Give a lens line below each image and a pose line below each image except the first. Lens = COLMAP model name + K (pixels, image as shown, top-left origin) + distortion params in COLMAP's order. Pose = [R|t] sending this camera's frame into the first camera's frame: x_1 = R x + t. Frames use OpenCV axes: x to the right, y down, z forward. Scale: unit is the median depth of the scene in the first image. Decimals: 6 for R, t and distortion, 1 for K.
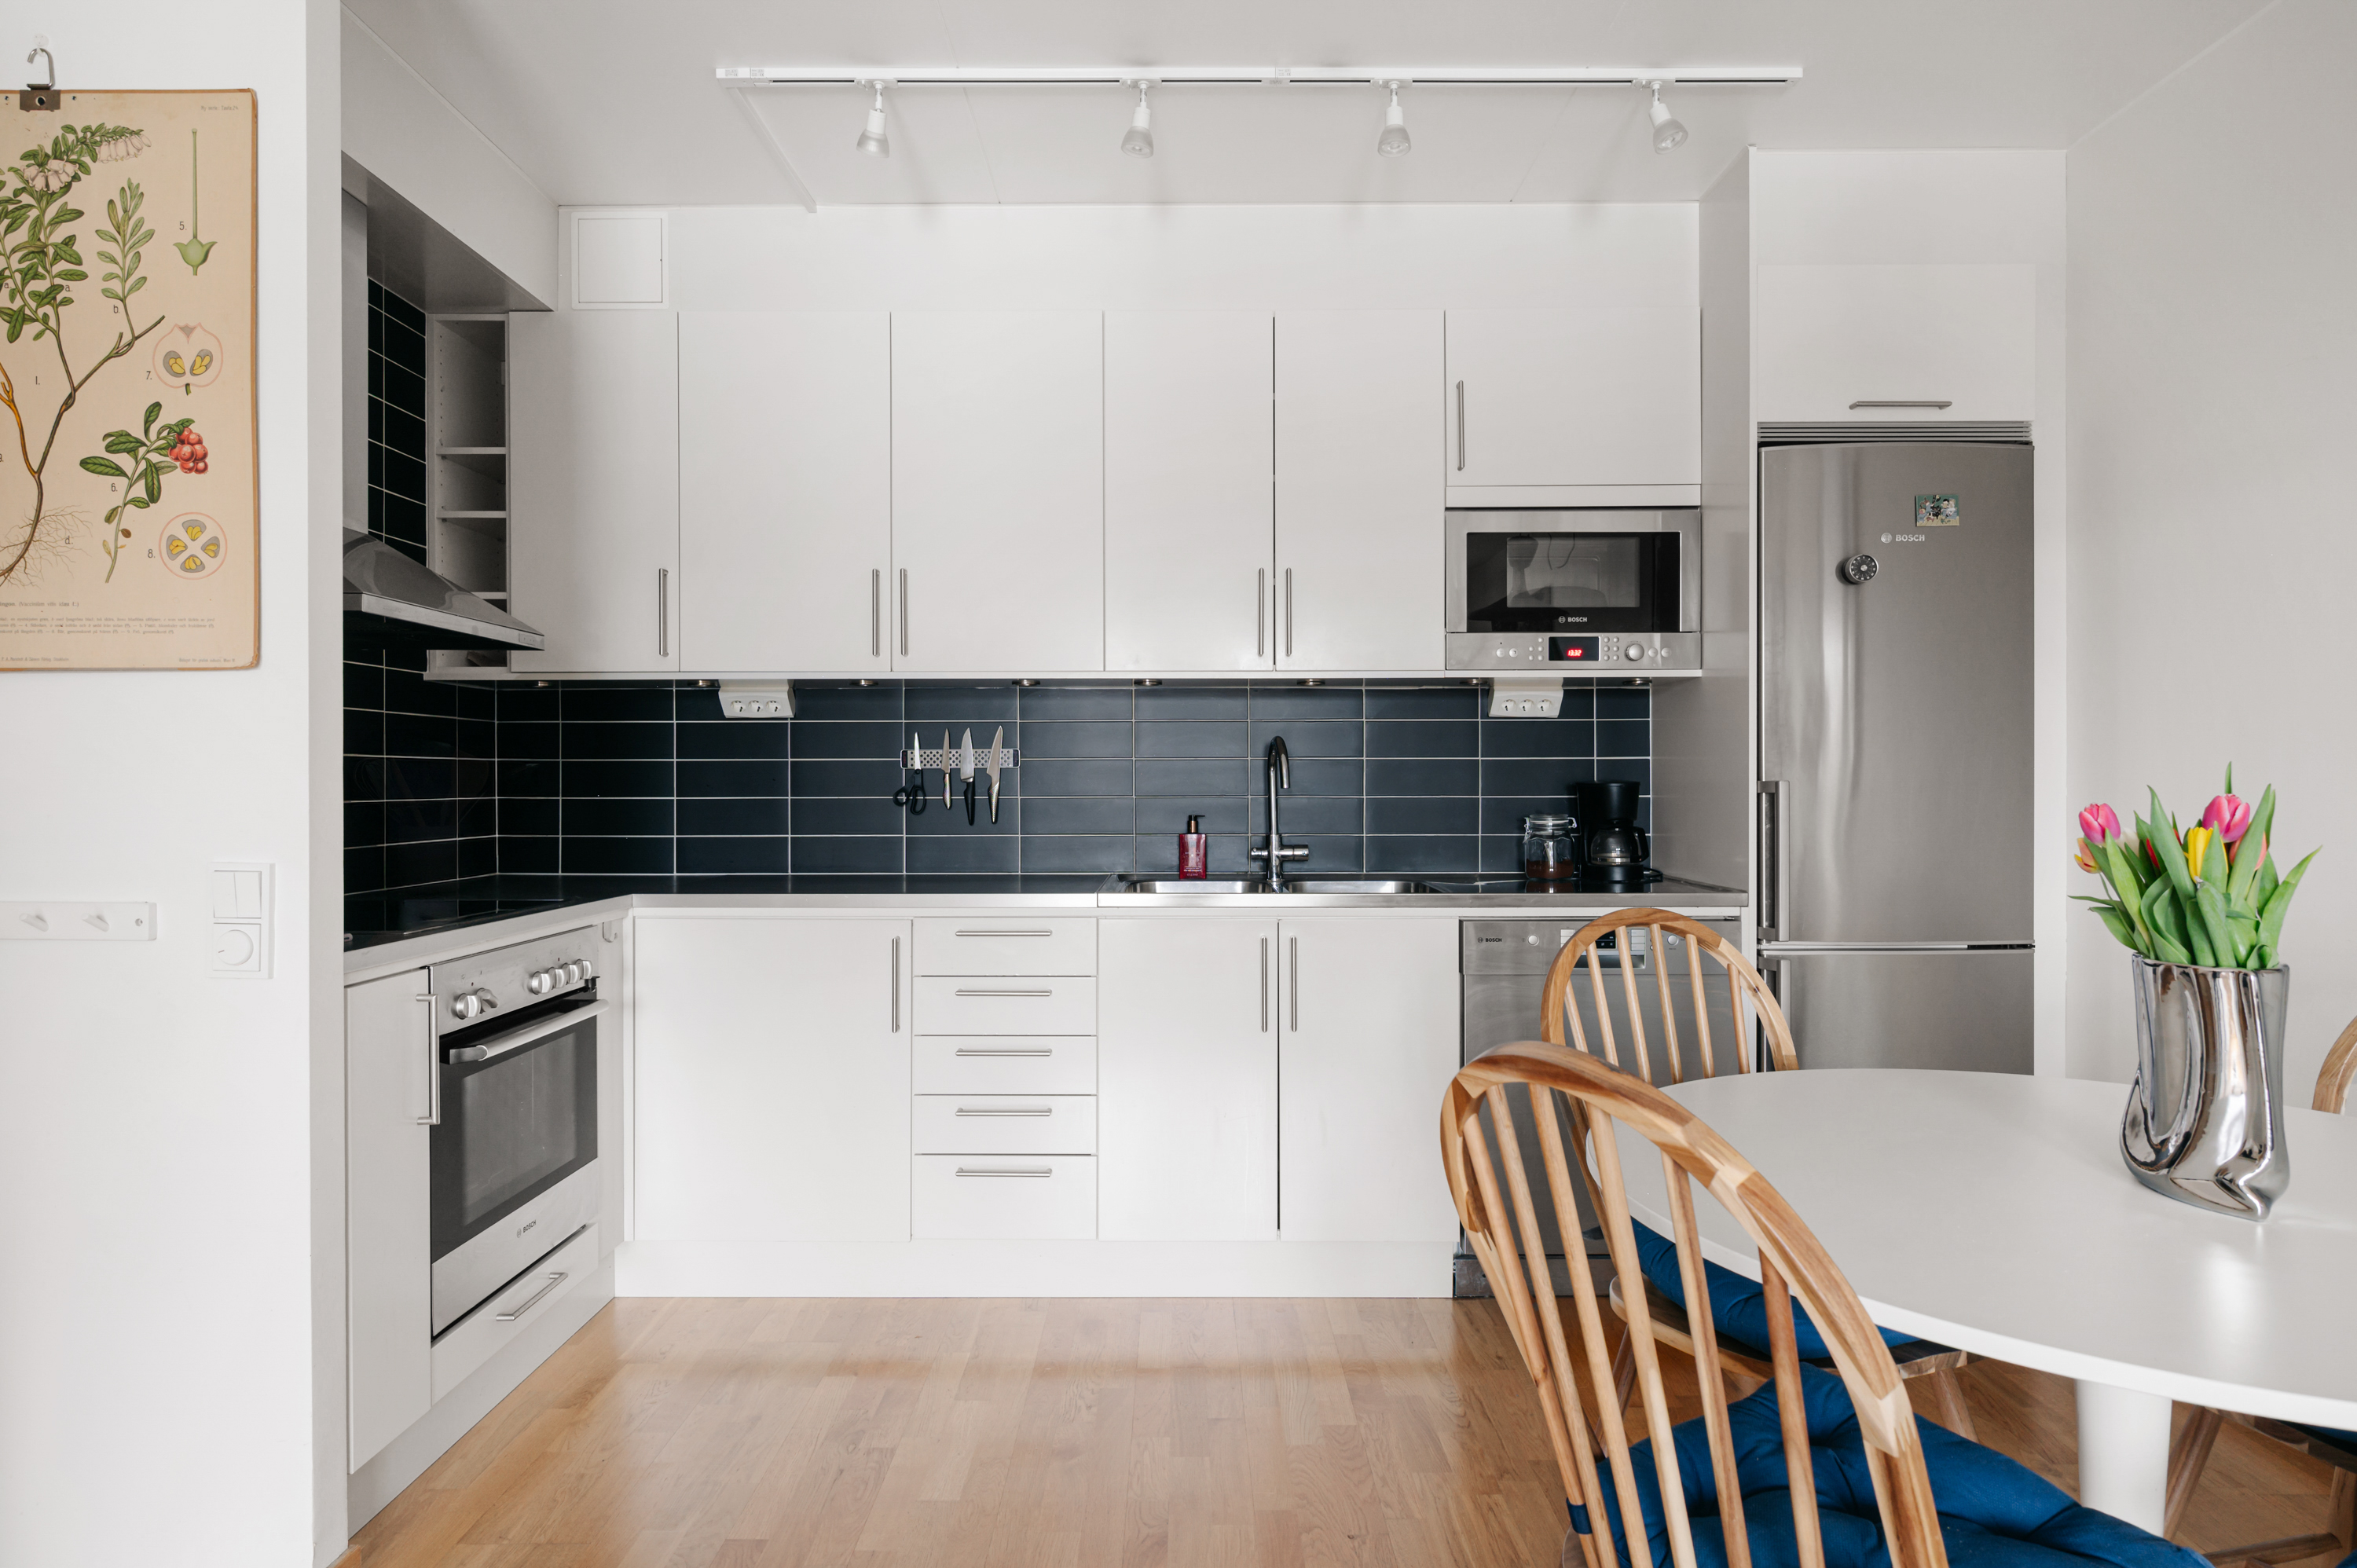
lens RADIAL K [[1314.9, 0, 1178.5], [0, 1314.9, 784.0], [0, 0, 1]] dist [0.000009, 0.000530]
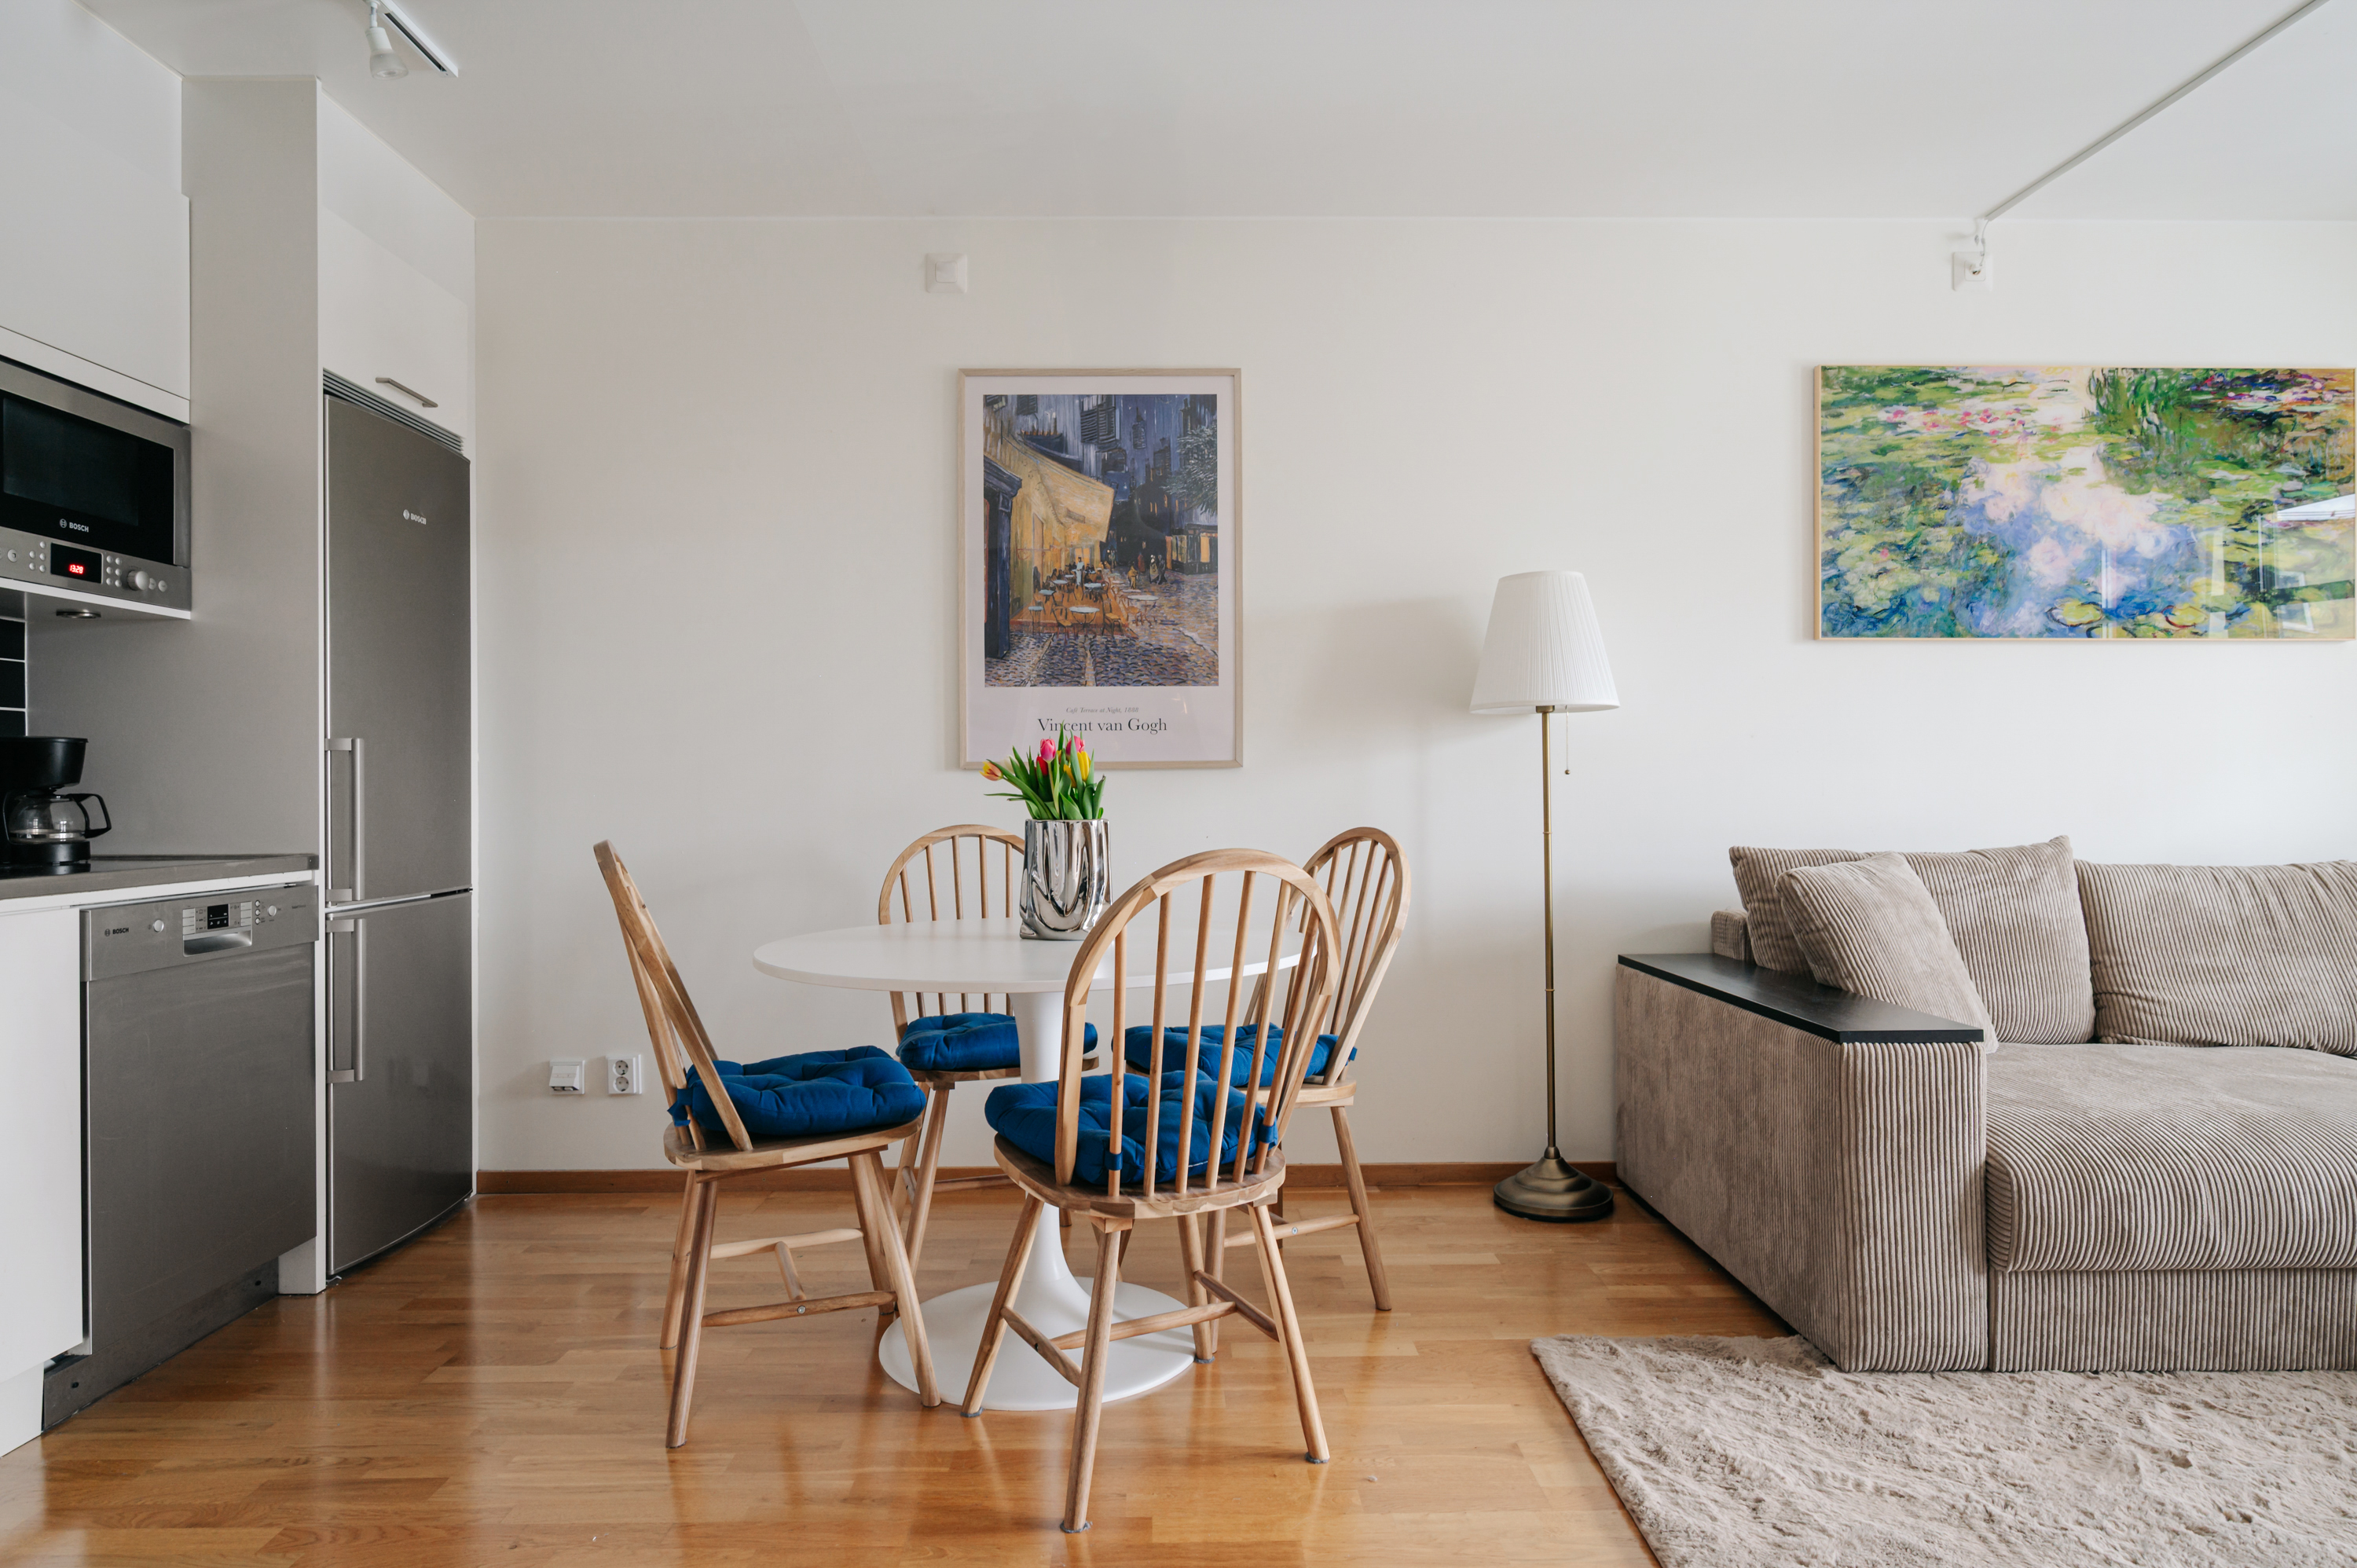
lens RADIAL K [[1372.6, 0, 1178.5], [0, 1372.6, 784.0], [0, 0, 1]] dist [-0.000281, -0.000560]
pose [[-0.015958, 0.005796, 0.999856, -0.560886], [0.008497, 0.999948, -0.005660, 0.041170], [-0.999837, 0.008406, -0.016006, 0.380540]]
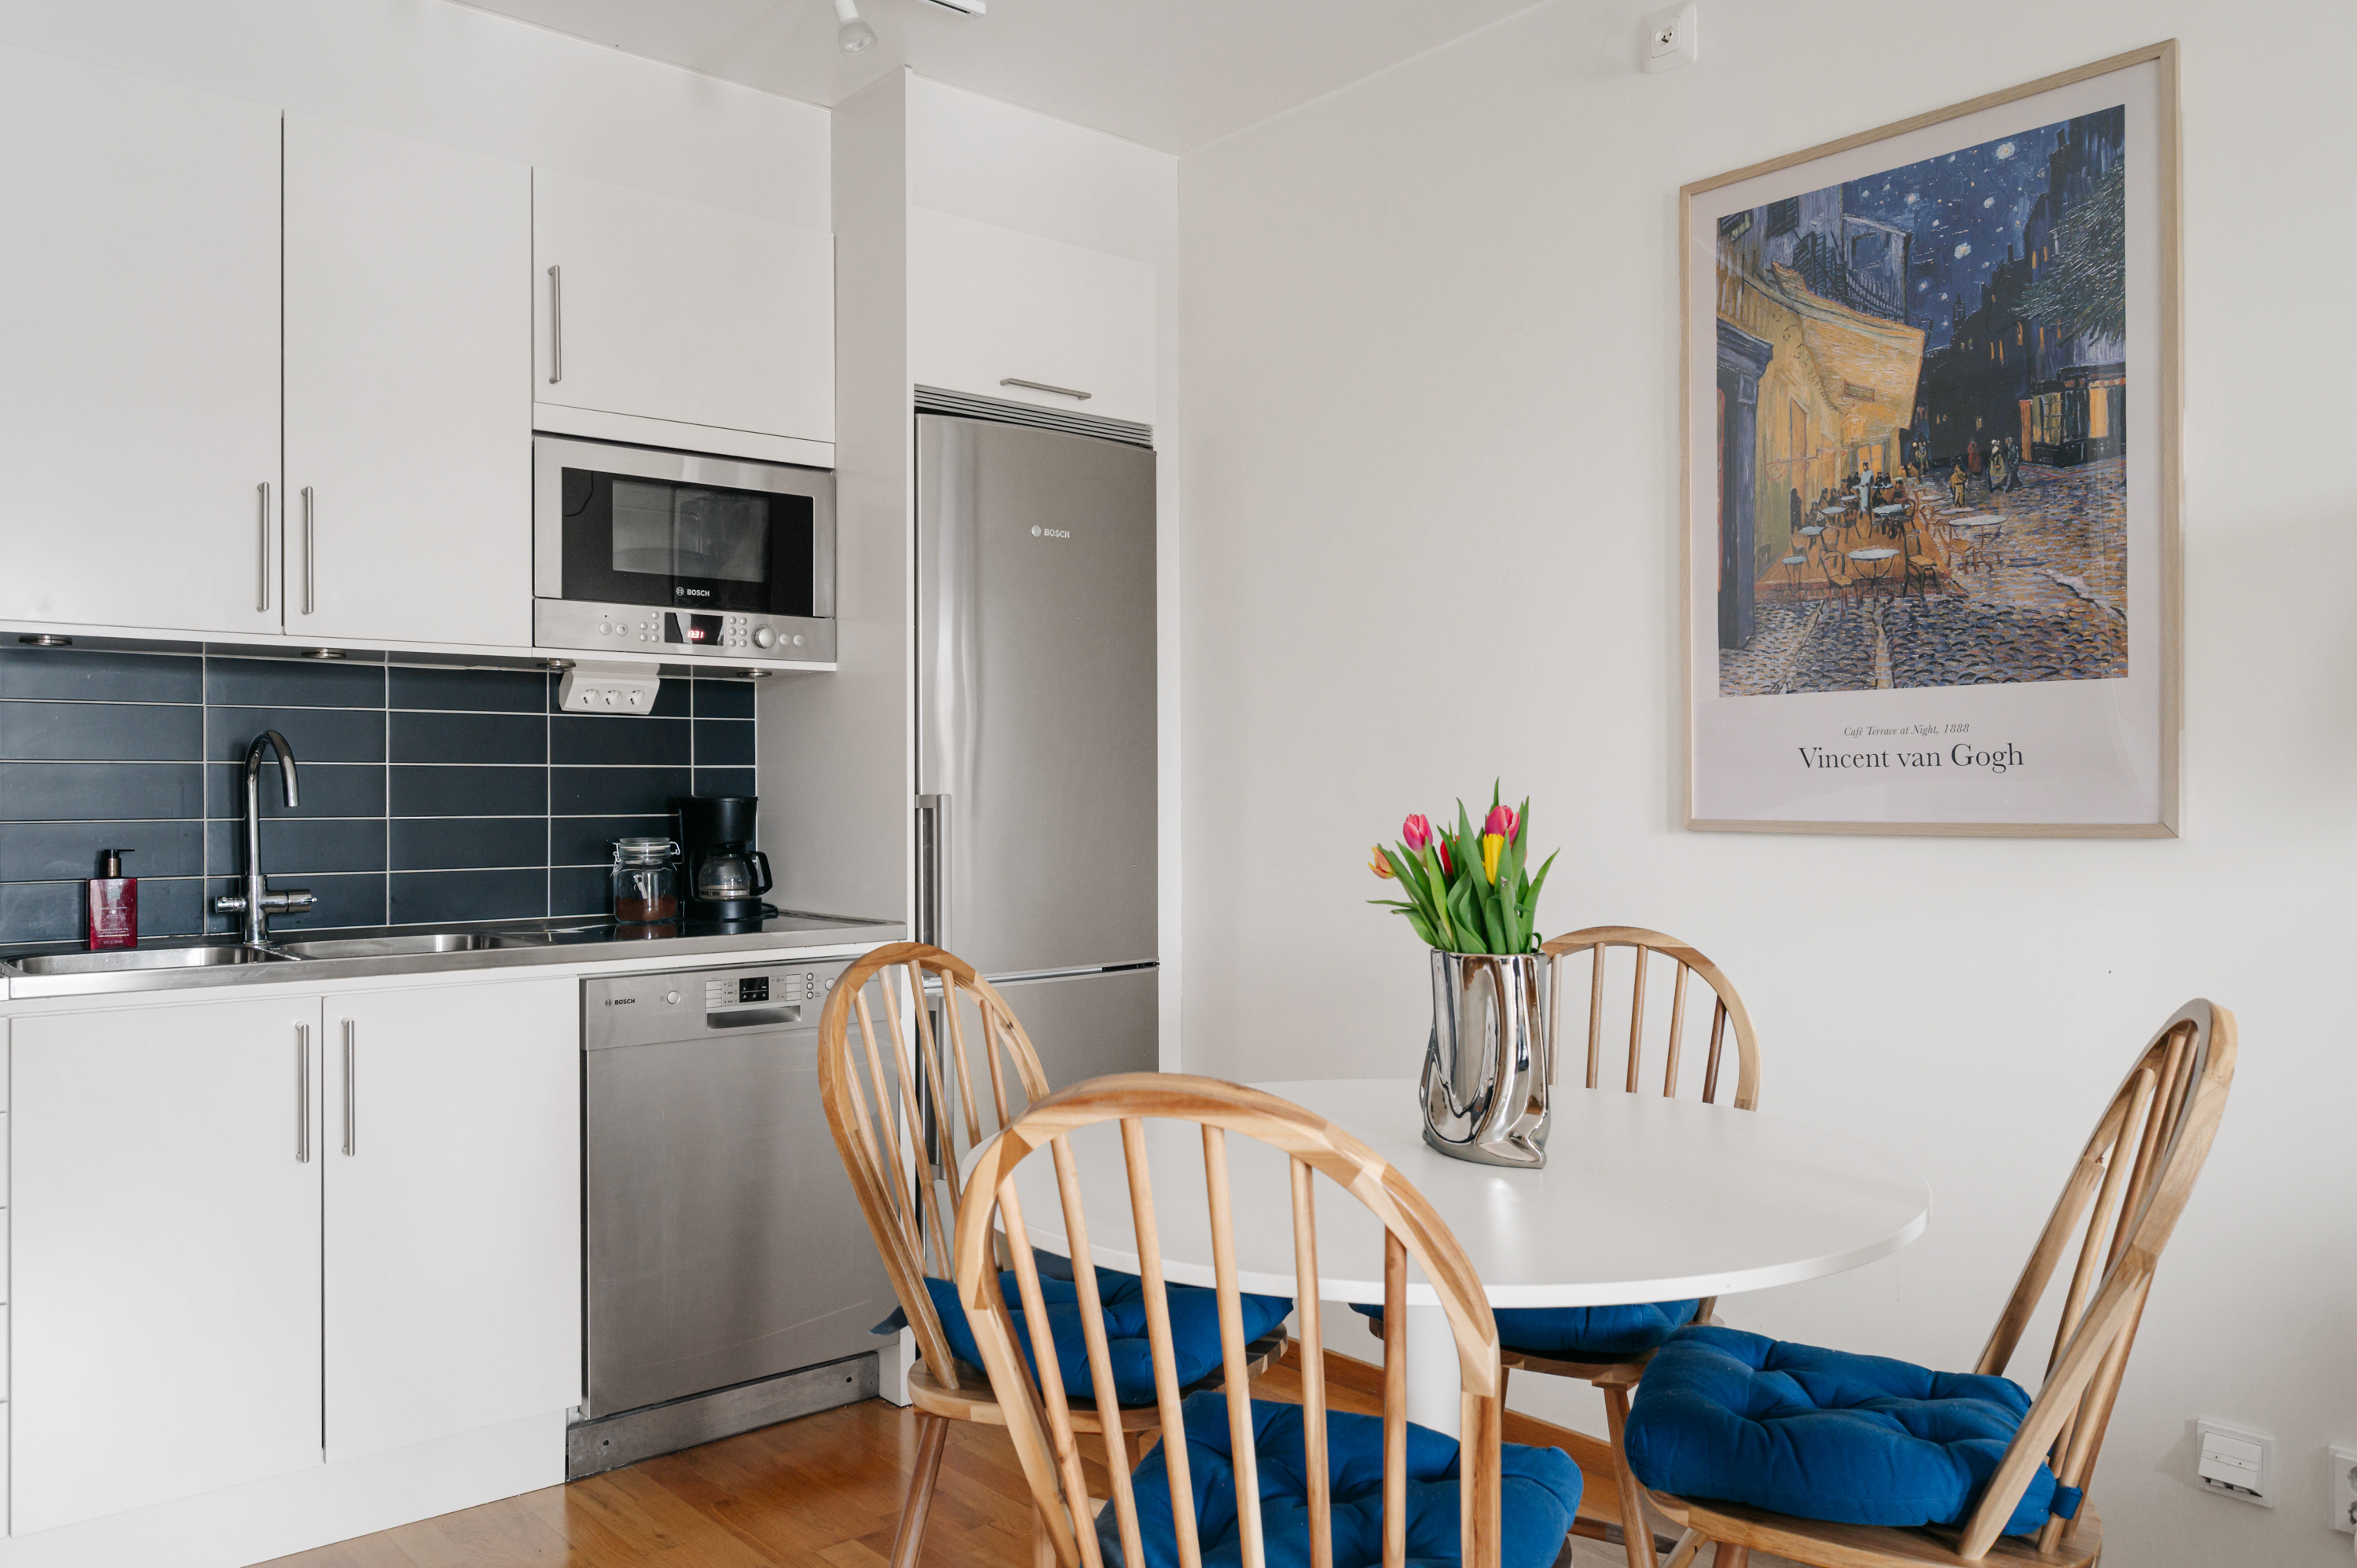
lens RADIAL K [[1738.2, 0, 1178.5], [0, 1738.2, 784.0], [0, 0, 1]] dist [-0.001154, -0.003109]
pose [[0.752018, 0.002503, 0.659138, -0.182964], [0.003715, 0.999961, -0.008035, 0.000512], [-0.659132, 0.008492, 0.751979, 0.018184]]
